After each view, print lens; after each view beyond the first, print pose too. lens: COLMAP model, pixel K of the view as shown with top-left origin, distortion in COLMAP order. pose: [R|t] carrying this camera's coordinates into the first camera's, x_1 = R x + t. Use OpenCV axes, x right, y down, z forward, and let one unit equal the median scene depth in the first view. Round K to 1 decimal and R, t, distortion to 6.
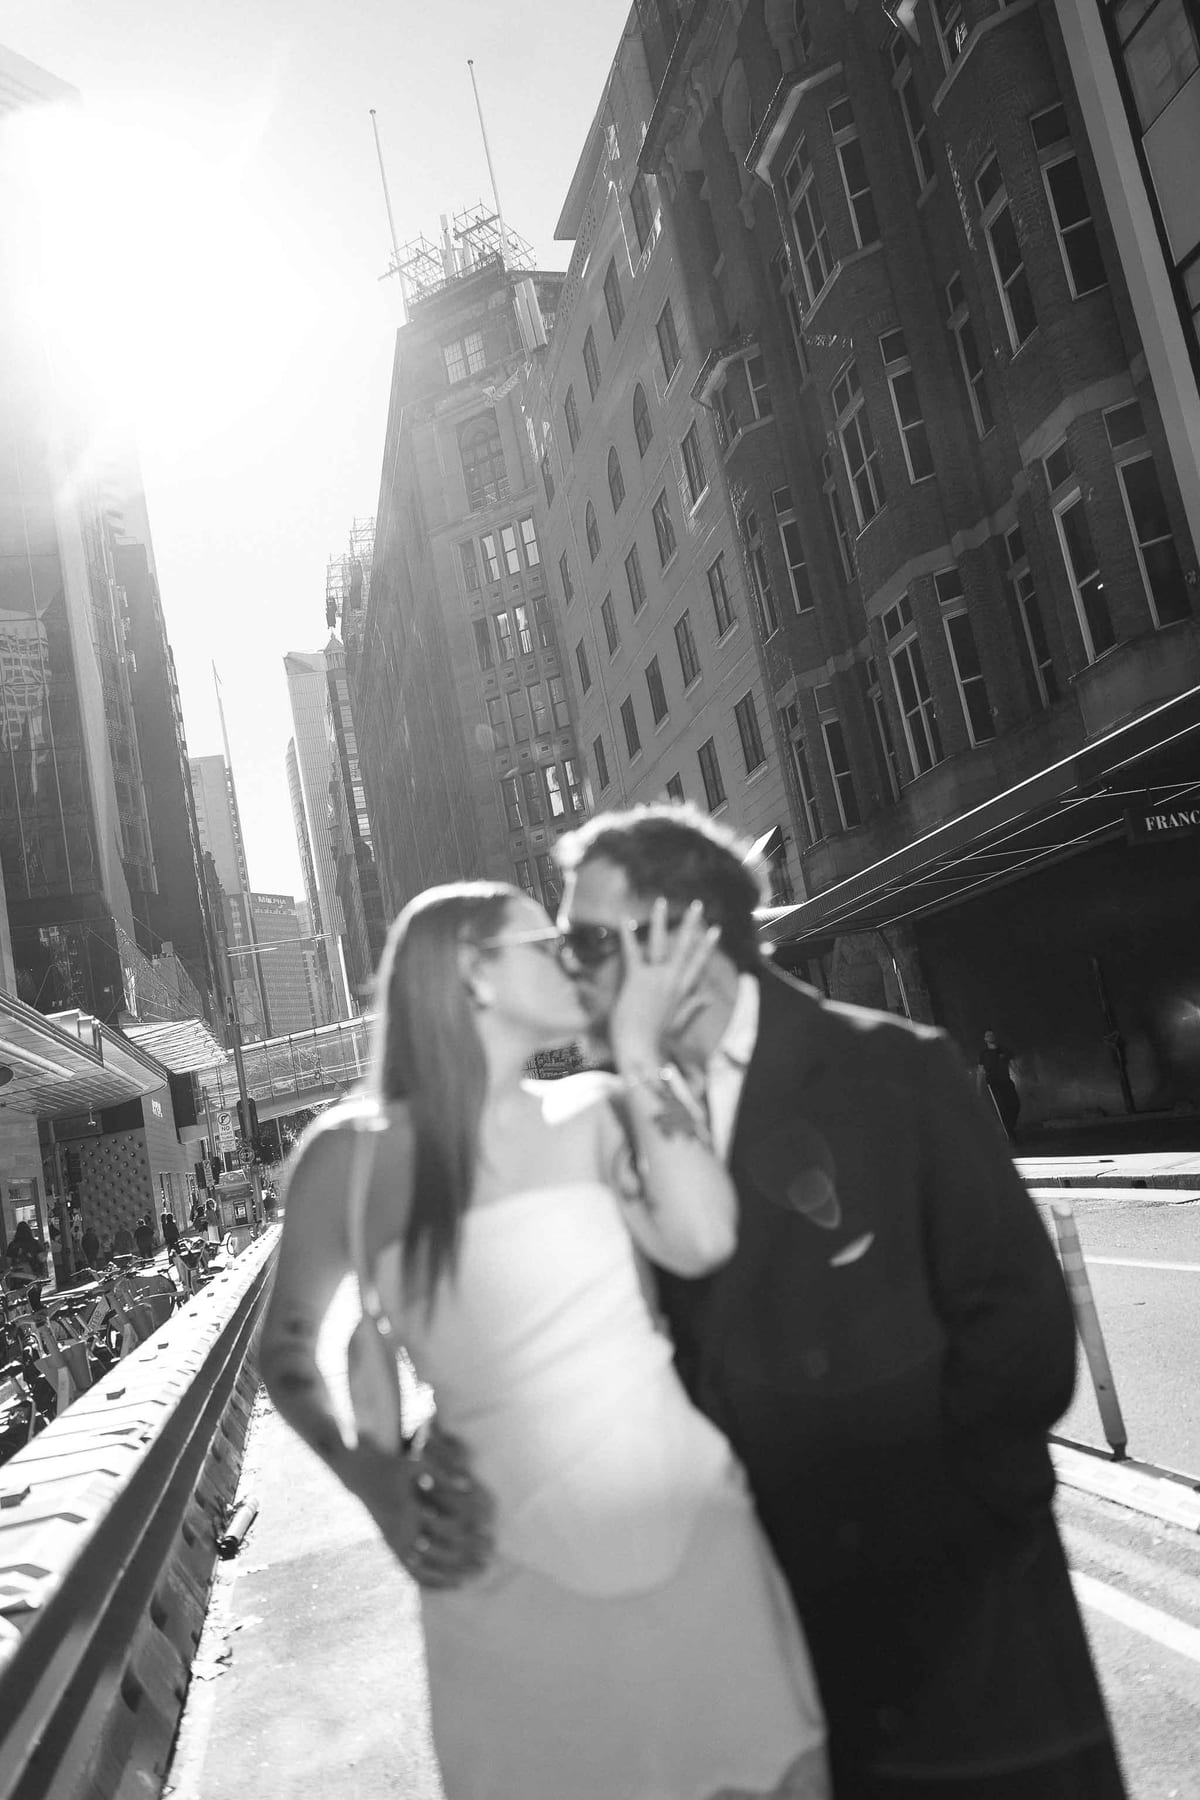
lens RADIAL K [[1463.5, 0, 599.3], [0, 1463.5, 903.1], [0, 0, 1]] dist [-0.005896, -0.000626]
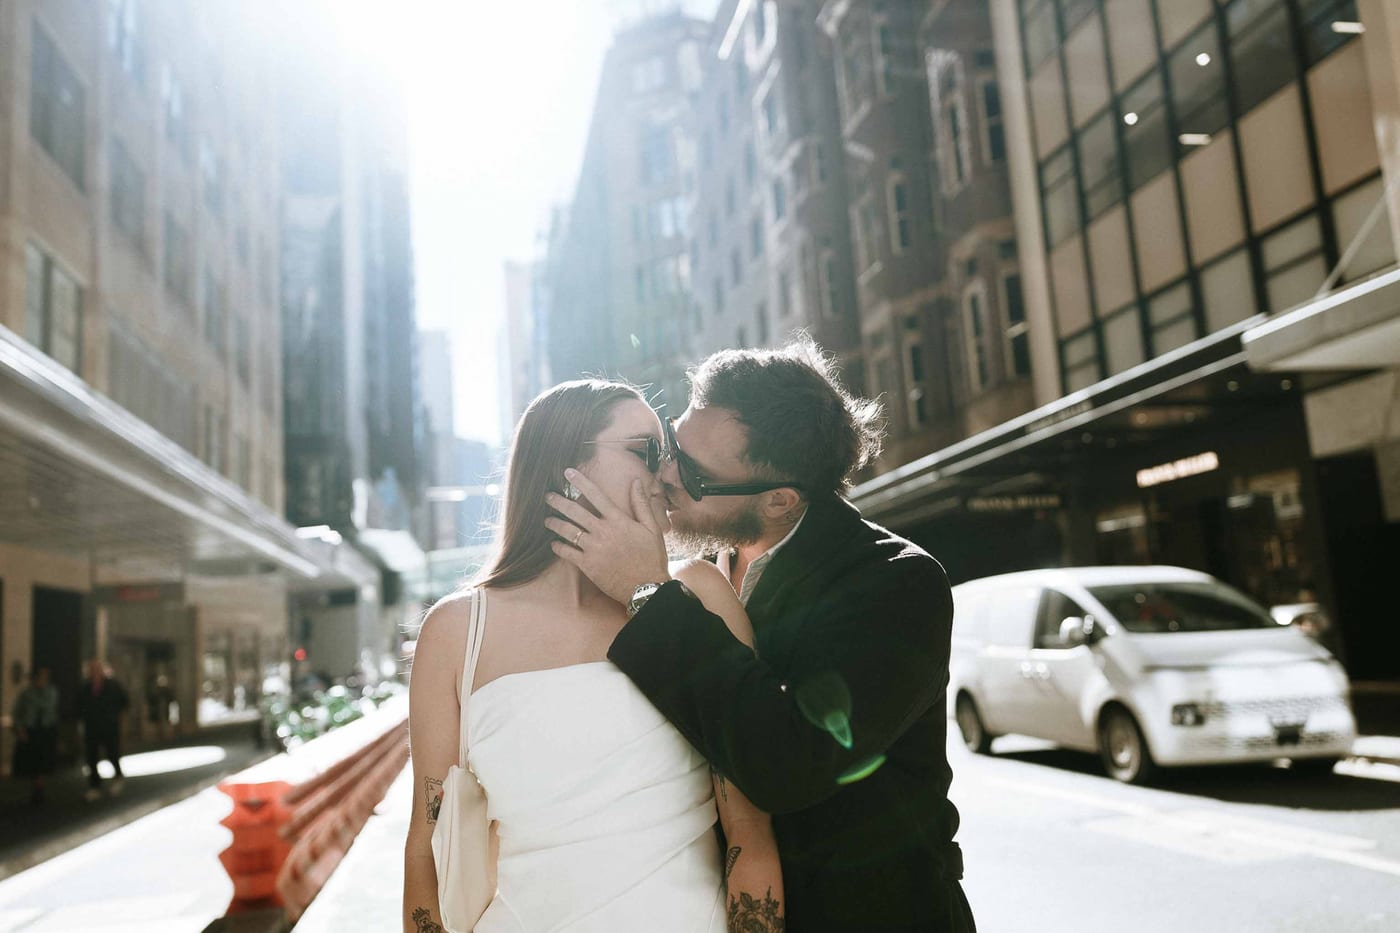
lens RADIAL K [[1138.3, 0, 699.8], [0, 1138.3, 467.3], [0, 0, 1]] dist [-0.005896, -0.000626]
pose [[0.993637, 0.110226, -0.023130, 0.031412], [-0.110184, 0.993906, 0.003078, -0.022477], [0.023328, -0.000510, 0.999728, -0.105356]]
